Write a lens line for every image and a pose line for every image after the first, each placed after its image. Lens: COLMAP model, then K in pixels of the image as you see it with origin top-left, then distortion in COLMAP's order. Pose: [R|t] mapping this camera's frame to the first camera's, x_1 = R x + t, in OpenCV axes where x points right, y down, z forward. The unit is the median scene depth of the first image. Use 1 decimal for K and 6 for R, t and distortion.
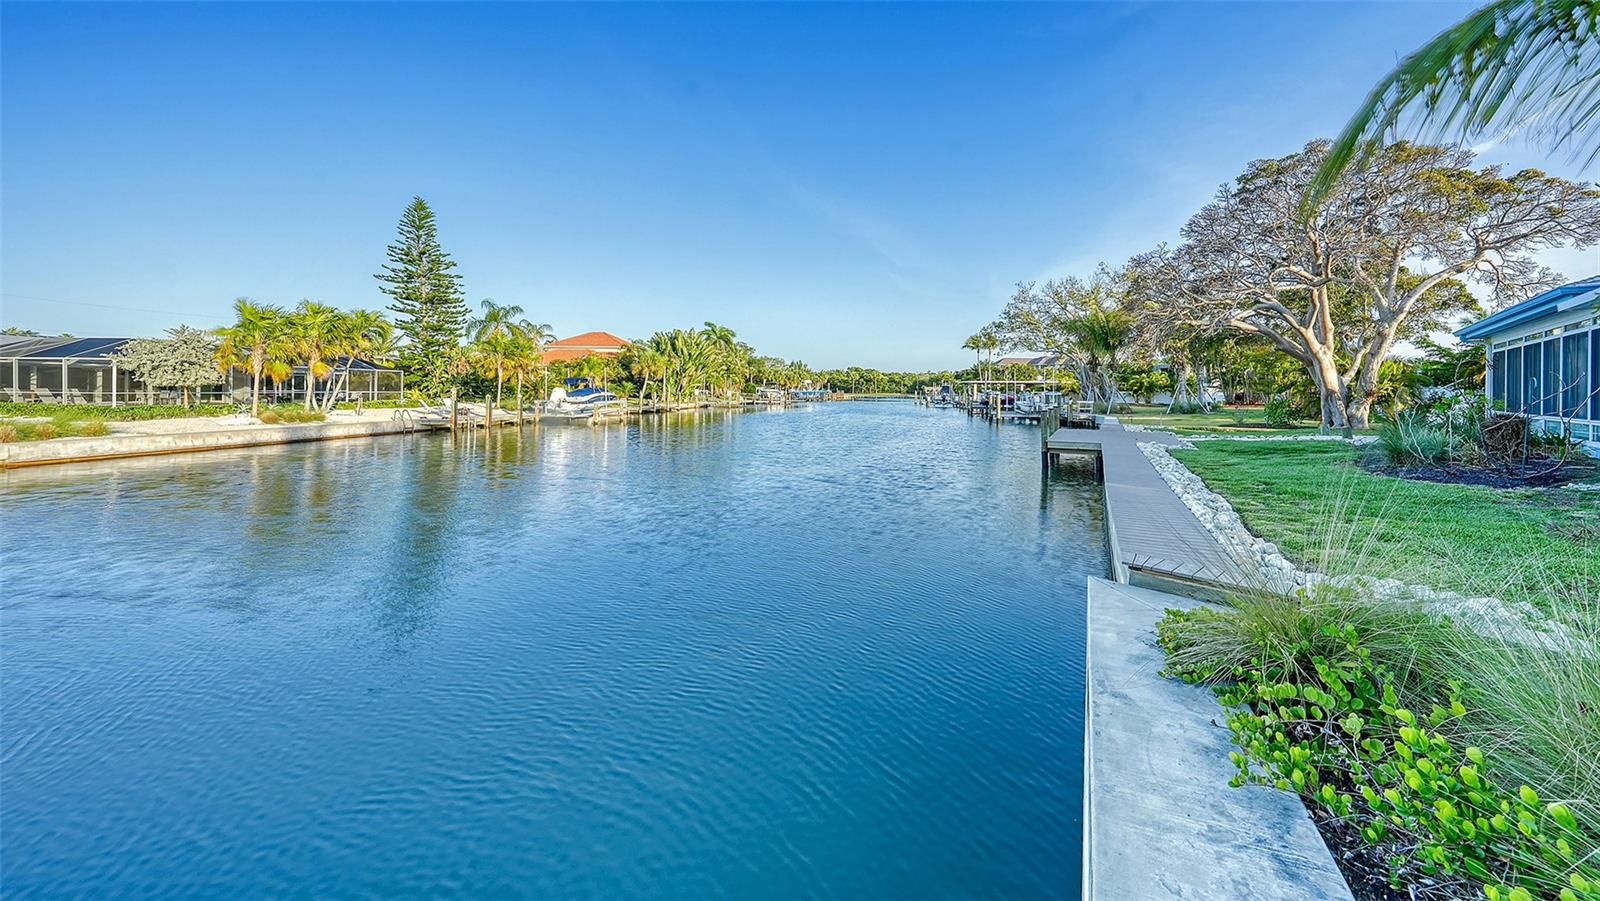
lens RADIAL K [[527.5, 0, 798.8], [0, 527.5, 424.0], [0, 0, 1]] dist [-0.016321, -0.000015]
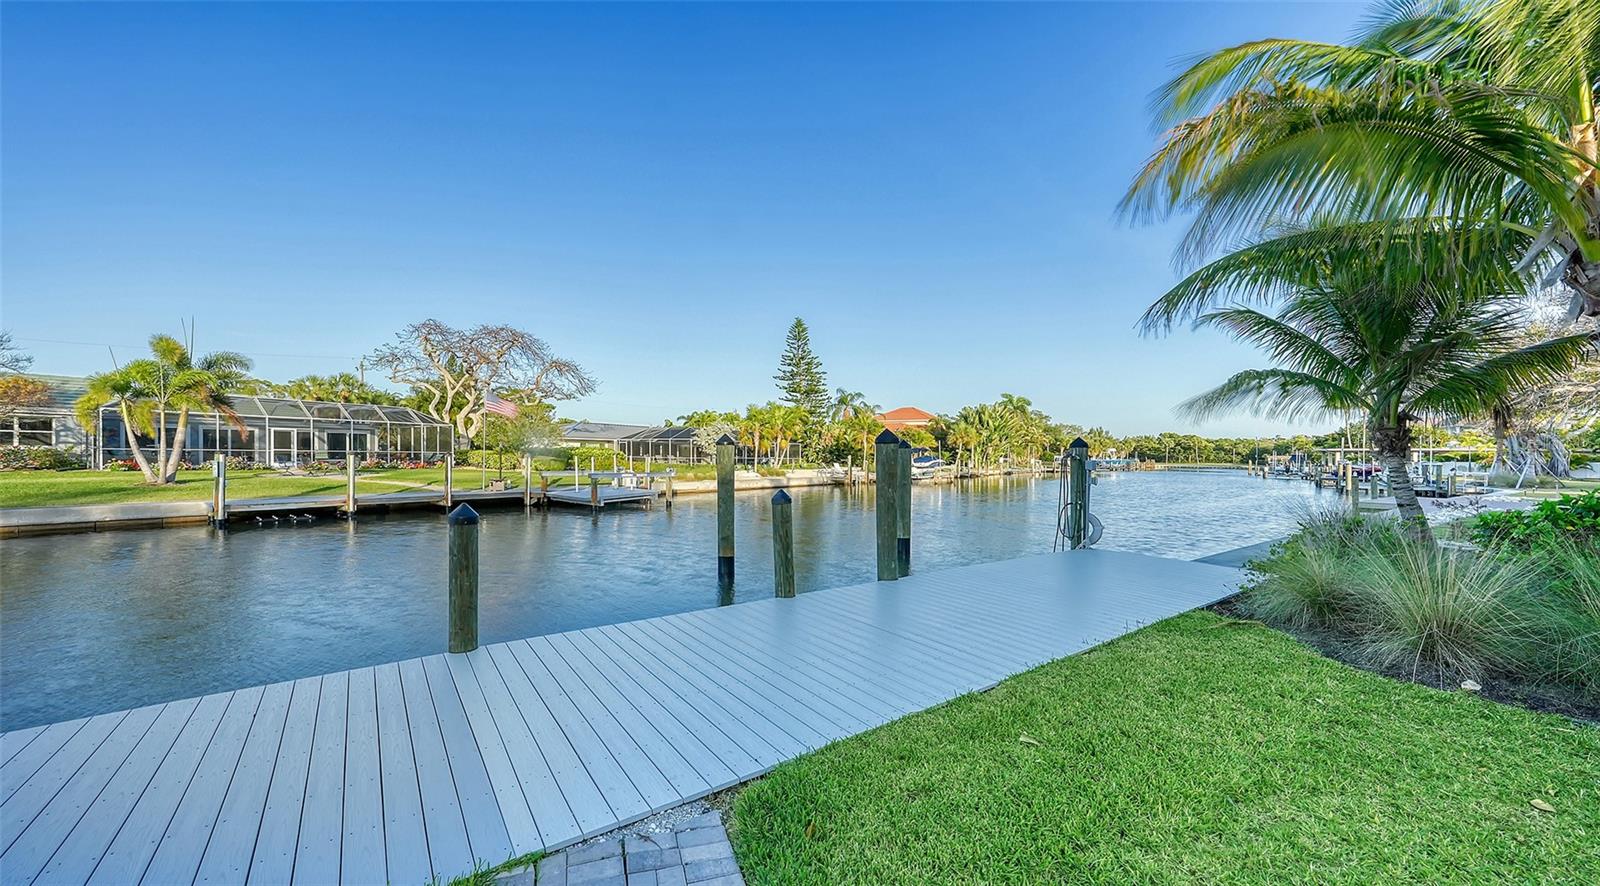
lens RADIAL K [[551.2, 0, 833.2], [0, 551.2, 464.5], [0, 0, 1]] dist [-0.024436, -0.000028]
pose [[0.901515, 0.008058, -0.432673, -0.009179], [-0.031062, 0.998453, -0.046124, 0.009682], [0.431632, 0.055021, 0.900370, -0.142345]]
